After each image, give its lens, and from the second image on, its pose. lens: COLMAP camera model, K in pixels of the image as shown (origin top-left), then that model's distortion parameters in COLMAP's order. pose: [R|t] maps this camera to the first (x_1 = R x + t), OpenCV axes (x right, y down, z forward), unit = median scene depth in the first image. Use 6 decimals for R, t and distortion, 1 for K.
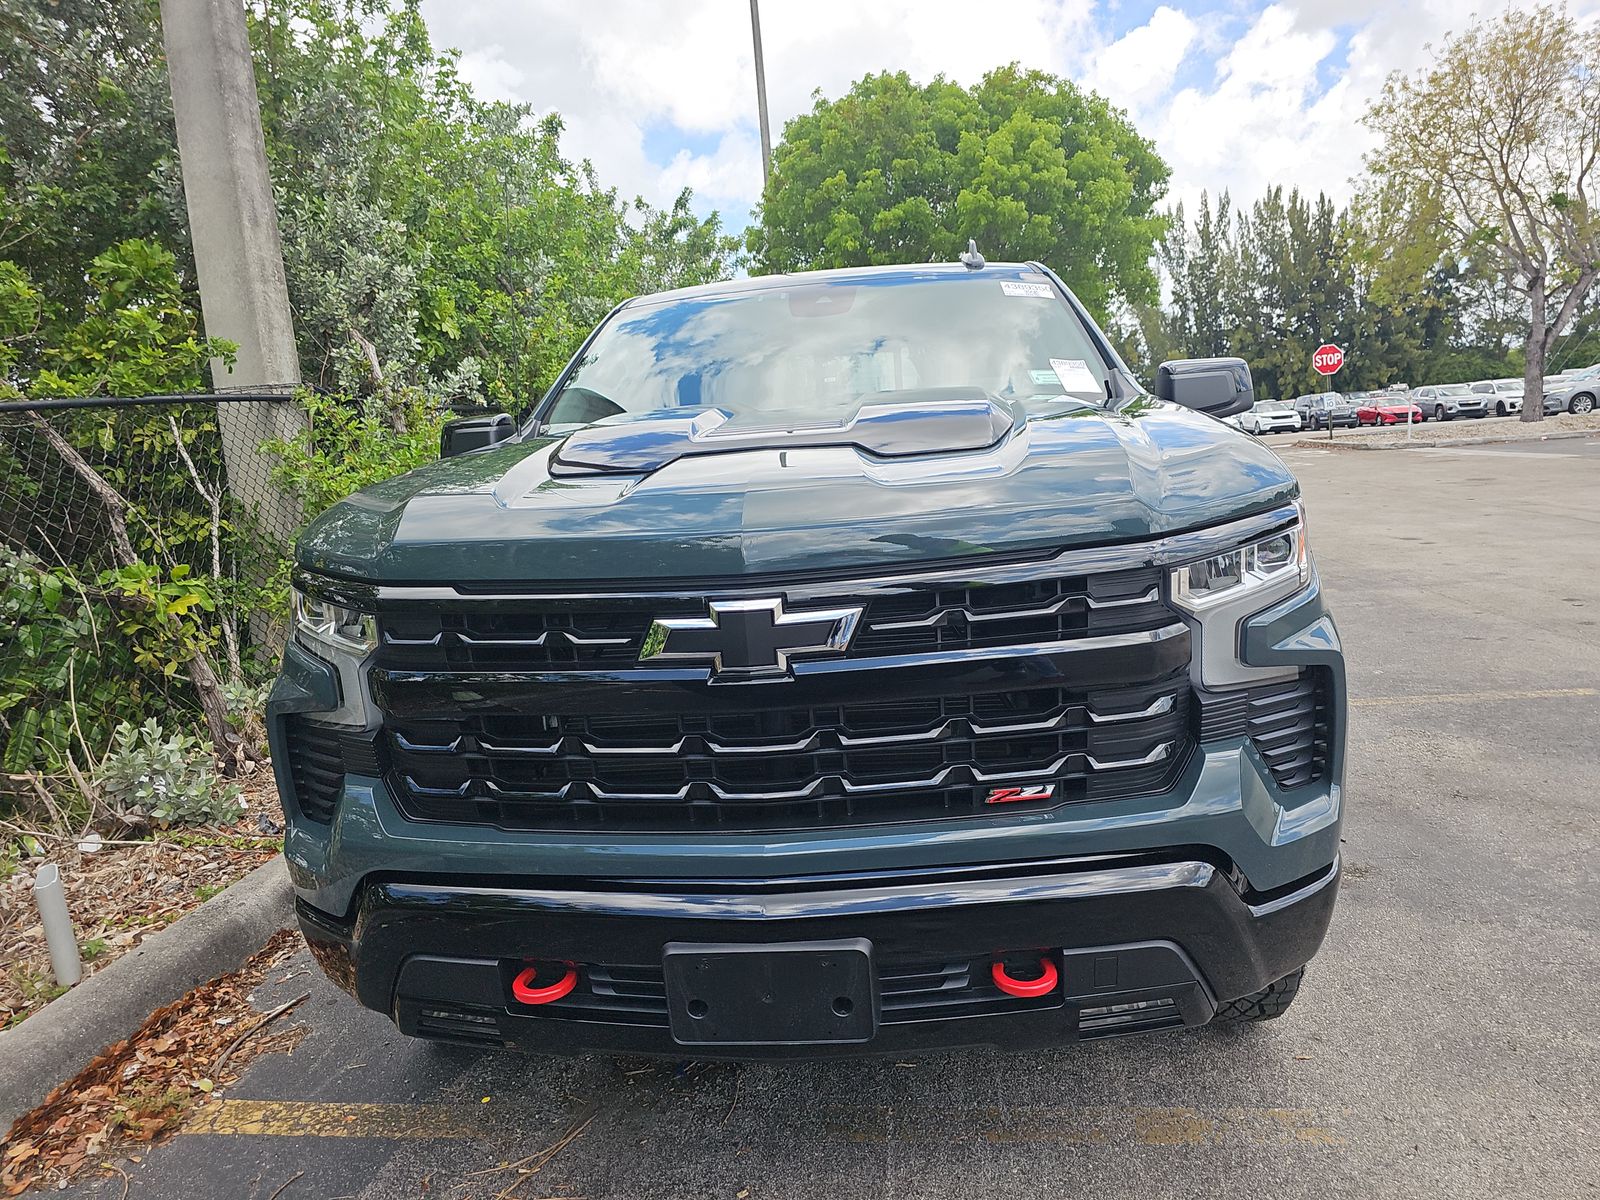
lens RADIAL K [[1071.6, 0, 800.0], [0, 1071.6, 600.0], [0, 0, 1]] dist [0.024718, -0.000774]
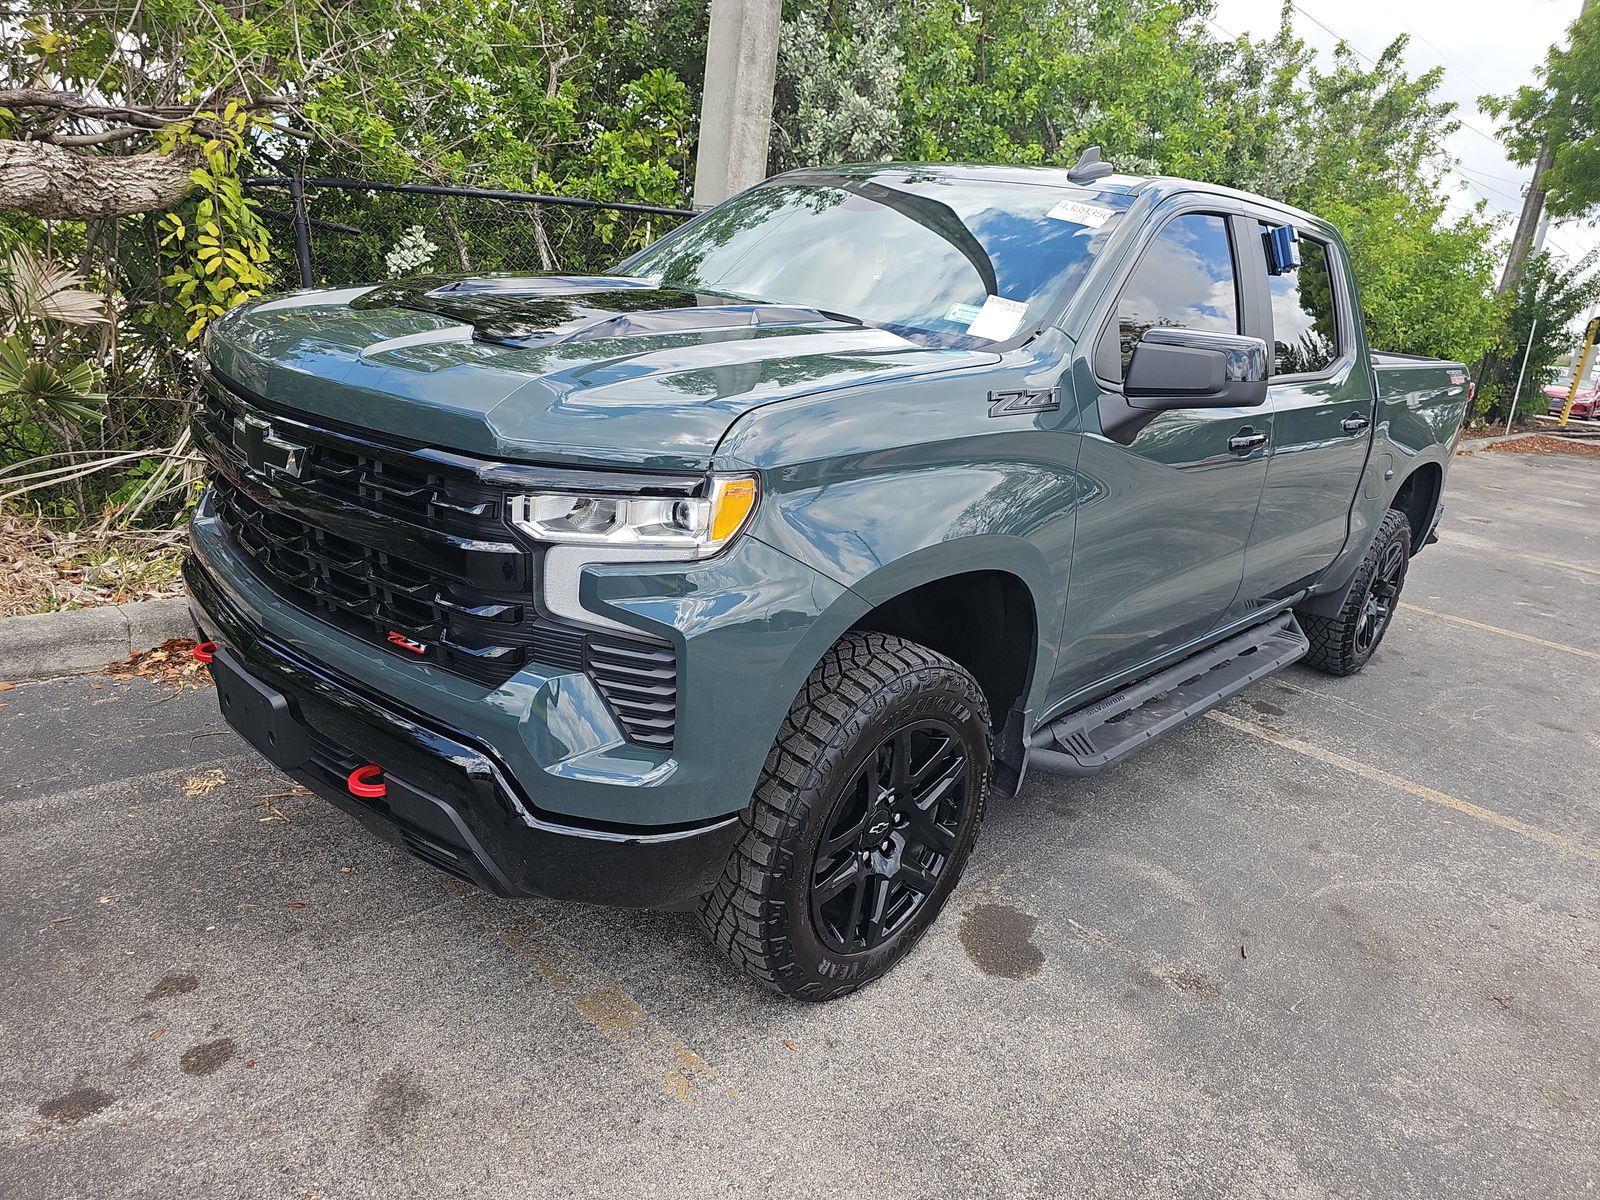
lens RADIAL K [[1071.6, 0, 800.0], [0, 1071.6, 600.0], [0, 0, 1]] dist [0.024718, -0.000774]
pose [[0.779263, 0.334072, -0.530231, 0.336022], [-0.261469, 0.942228, 0.209379, -0.064889], [0.569546, -0.024522, 0.821593, 0.081975]]
